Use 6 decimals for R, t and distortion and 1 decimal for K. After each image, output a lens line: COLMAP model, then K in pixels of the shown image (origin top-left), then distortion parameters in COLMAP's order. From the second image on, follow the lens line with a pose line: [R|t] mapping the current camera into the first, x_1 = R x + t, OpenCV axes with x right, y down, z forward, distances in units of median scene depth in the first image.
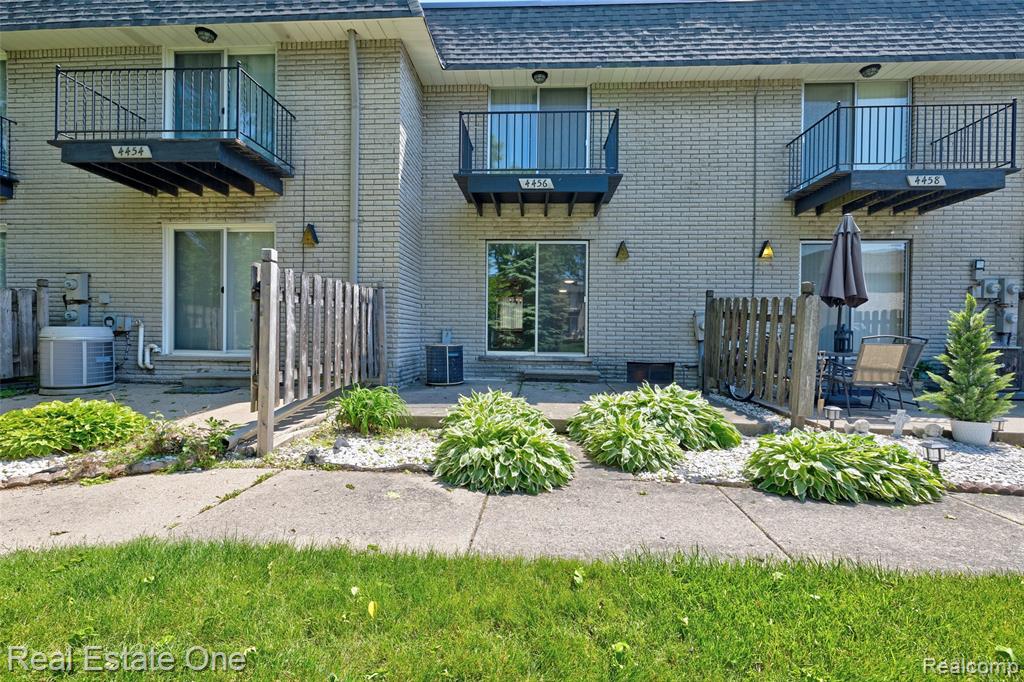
lens RADIAL K [[451.6, 0, 503.1], [0, 451.6, 335.6], [0, 0, 1]] dist [0.010000, 0.000089]
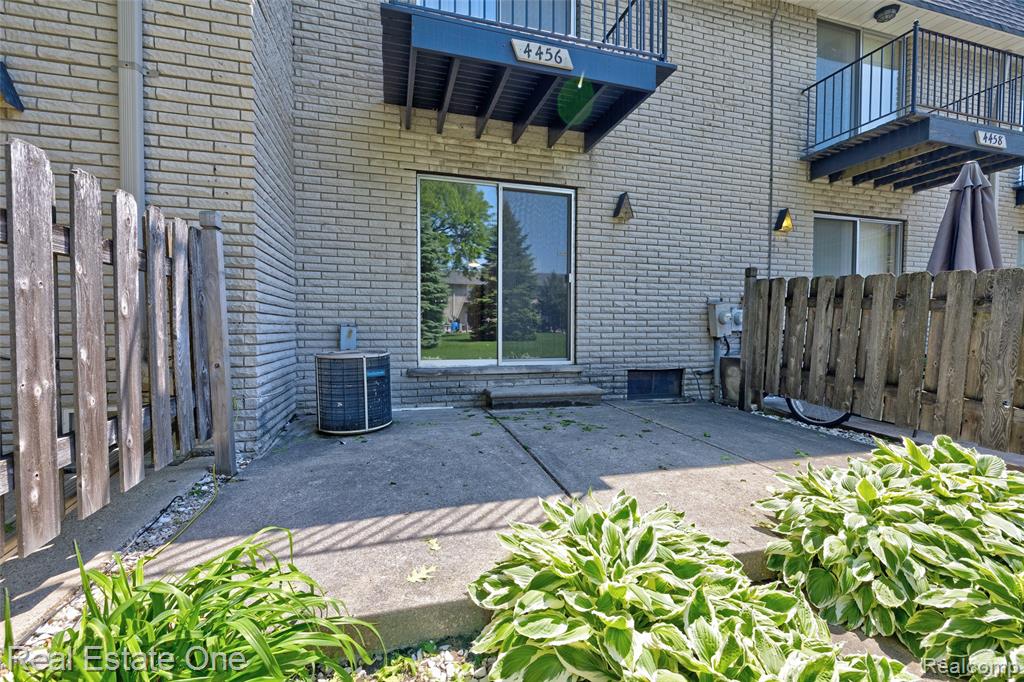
lens RADIAL K [[438.0, 0, 511.9], [0, 438.0, 338.1], [0, 0, 1]] dist [0.002077, -0.000312]
pose [[0.940465, -0.016708, 0.339480, -0.124146], [0.009085, 0.999670, 0.024033, -0.008377], [-0.339769, -0.019518, 0.940306, 0.438175]]
